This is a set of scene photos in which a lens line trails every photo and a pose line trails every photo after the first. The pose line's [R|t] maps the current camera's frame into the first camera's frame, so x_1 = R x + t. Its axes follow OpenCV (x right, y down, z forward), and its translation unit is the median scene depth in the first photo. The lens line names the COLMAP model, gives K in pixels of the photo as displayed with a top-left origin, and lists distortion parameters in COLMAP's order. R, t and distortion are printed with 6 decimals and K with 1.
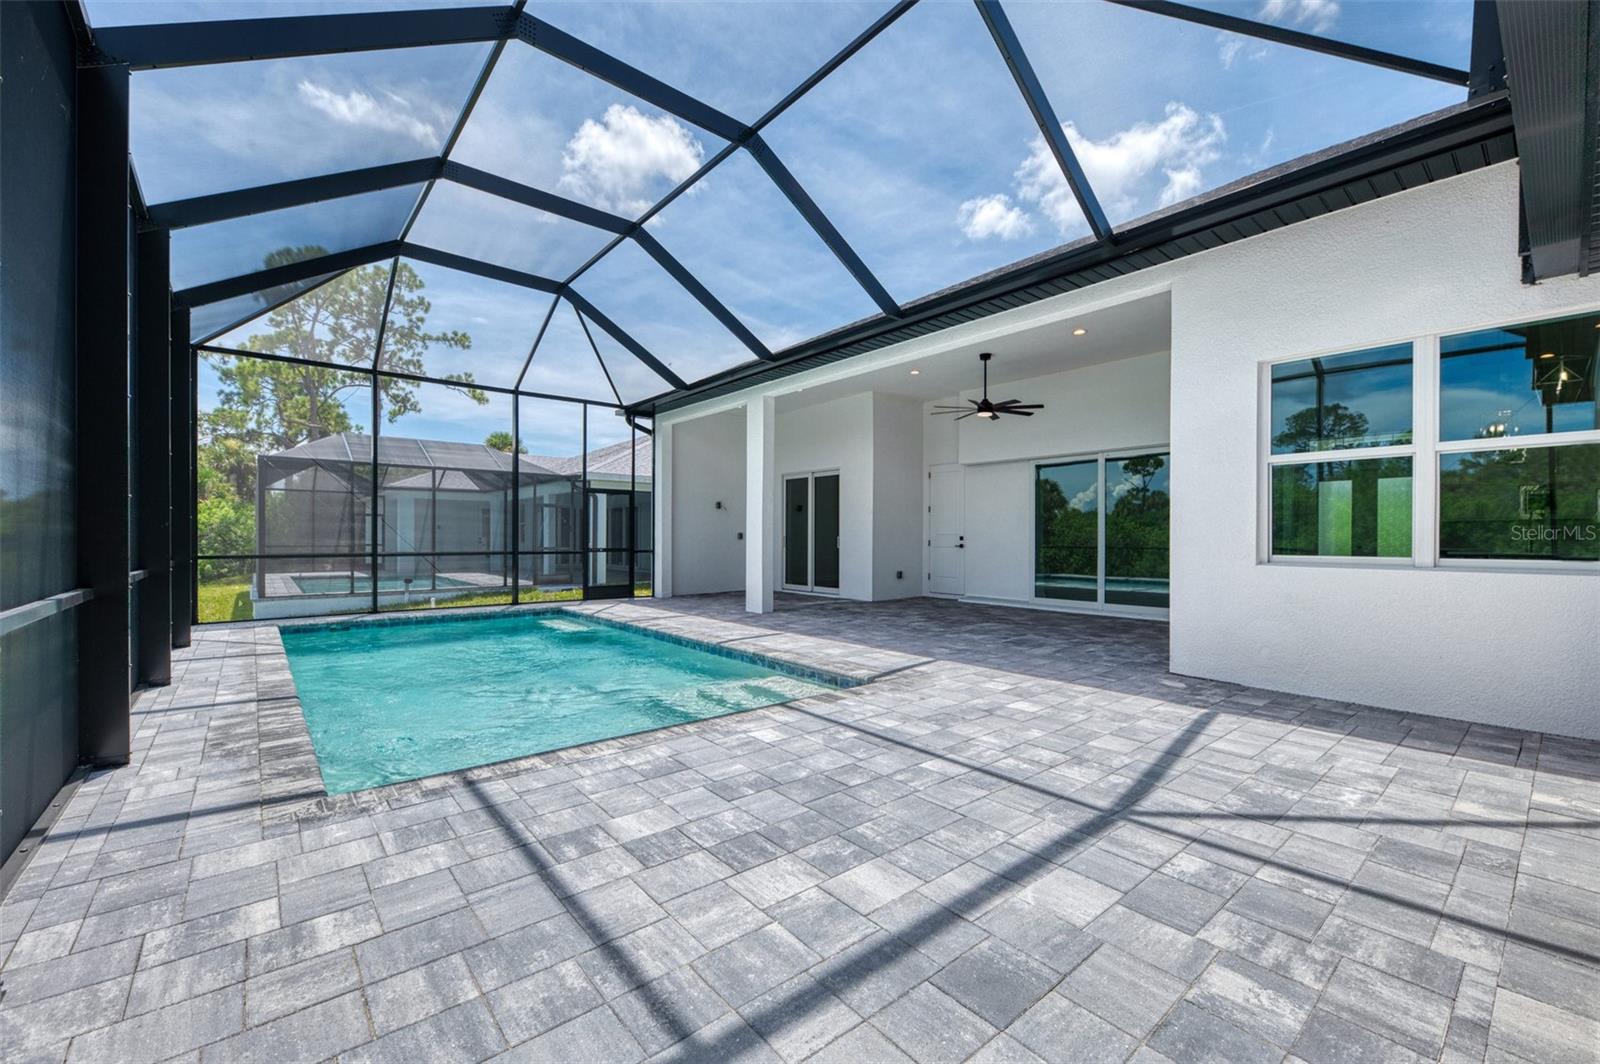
lens RADIAL K [[651.0, 0, 796.6], [0, 651.0, 538.9], [0, 0, 1]] dist [0.011407, -0.000002]
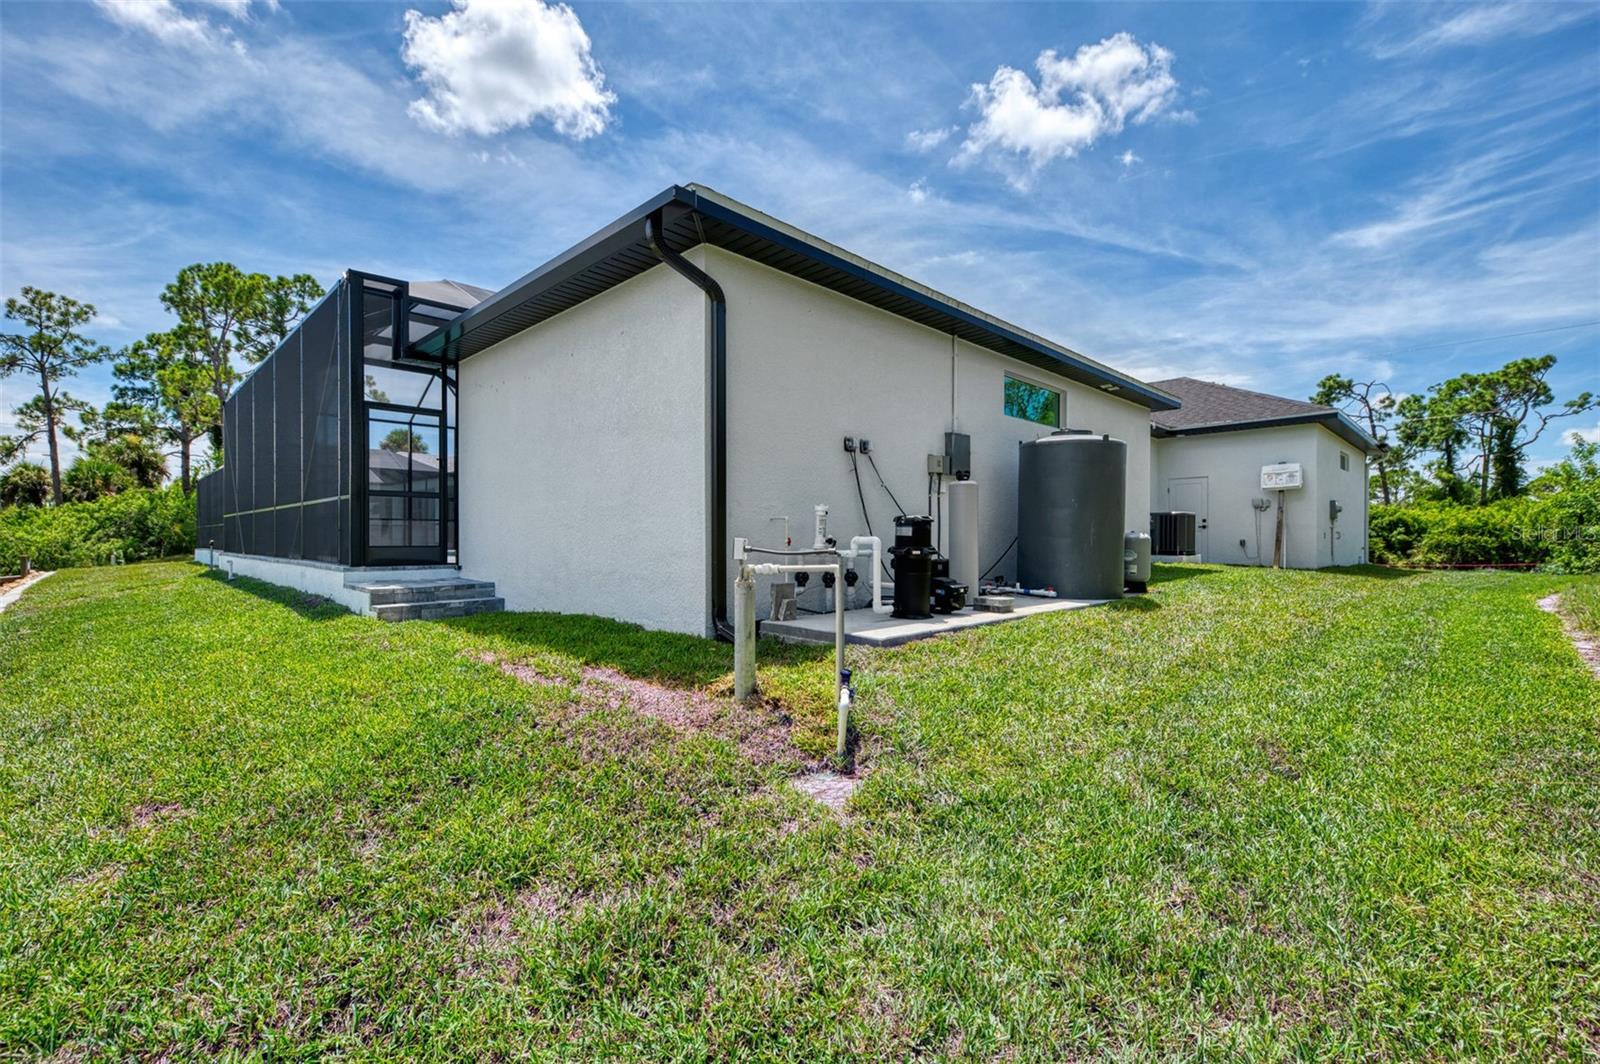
lens RADIAL K [[731.7, 0, 811.7], [0, 731.7, 551.5], [0, 0, 1]] dist [0.007834, 0.000352]
pose [[0.996895, 0.003289, 0.078675, 0.110532], [-0.003679, 0.999982, 0.004813, 0.021771], [-0.078658, -0.005088, 0.996889, -0.224952]]
